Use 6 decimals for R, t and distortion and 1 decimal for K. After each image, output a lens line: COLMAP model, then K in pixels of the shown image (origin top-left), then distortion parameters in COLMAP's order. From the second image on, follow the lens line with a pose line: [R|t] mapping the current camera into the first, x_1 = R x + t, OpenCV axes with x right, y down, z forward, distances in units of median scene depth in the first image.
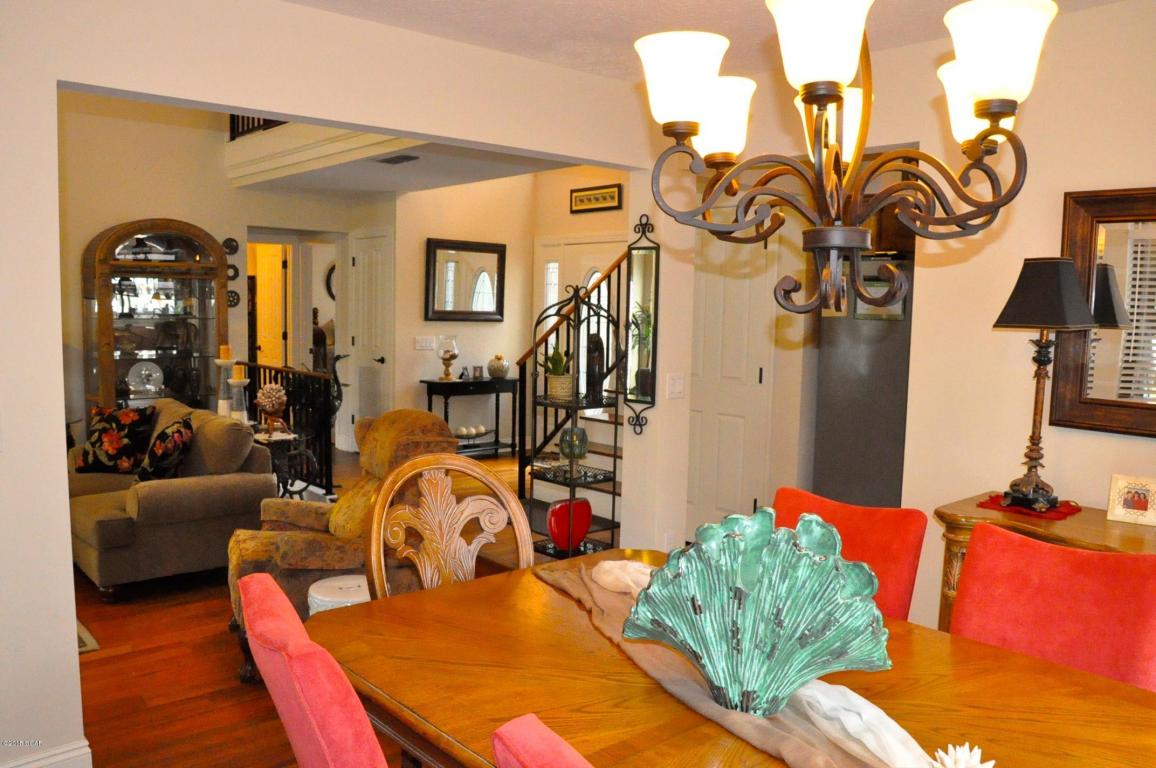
lens RADIAL K [[897.0, 0, 578.0], [0, 897.0, 384.0], [0, 0, 1]] dist [-0.087216, 0.004604]
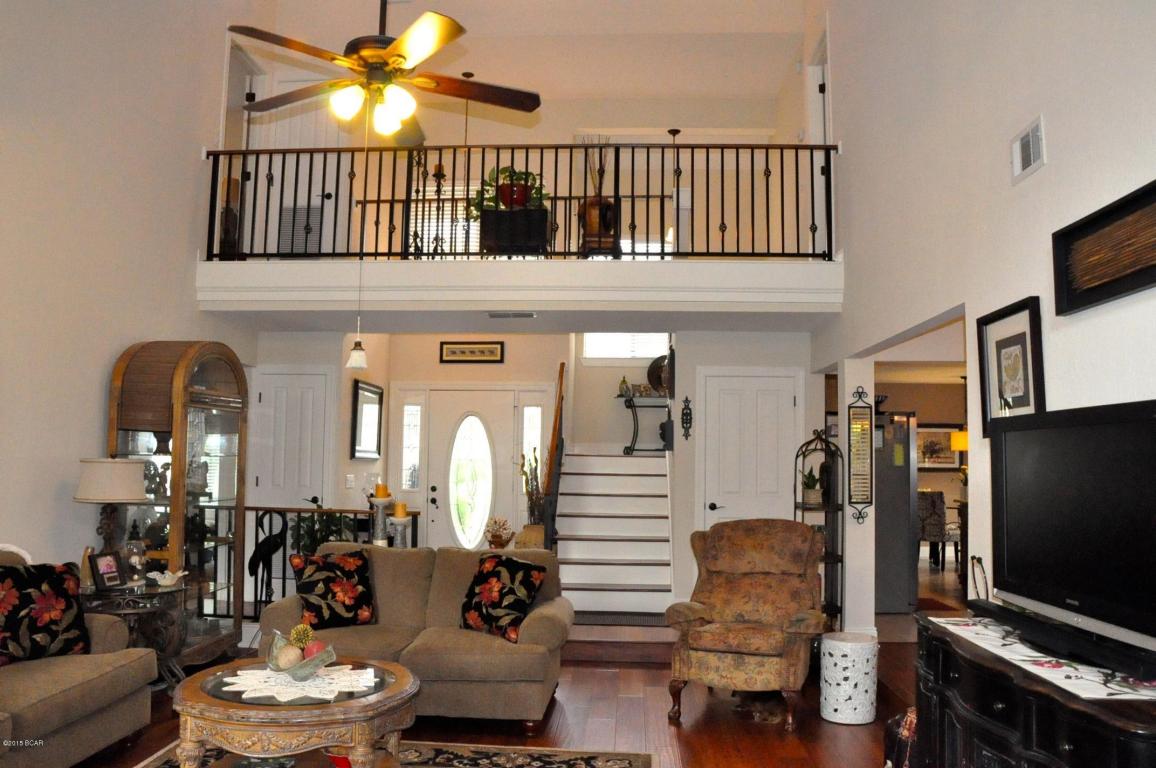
lens RADIAL K [[897.0, 0, 578.0], [0, 897.0, 384.0], [0, 0, 1]] dist [-0.087216, 0.004604]
pose [[0.718896, 0.046125, 0.693586, -1.010228], [0.064621, 0.989040, -0.132752, -0.008855], [-0.692108, 0.140255, 0.708037, 0.149510]]
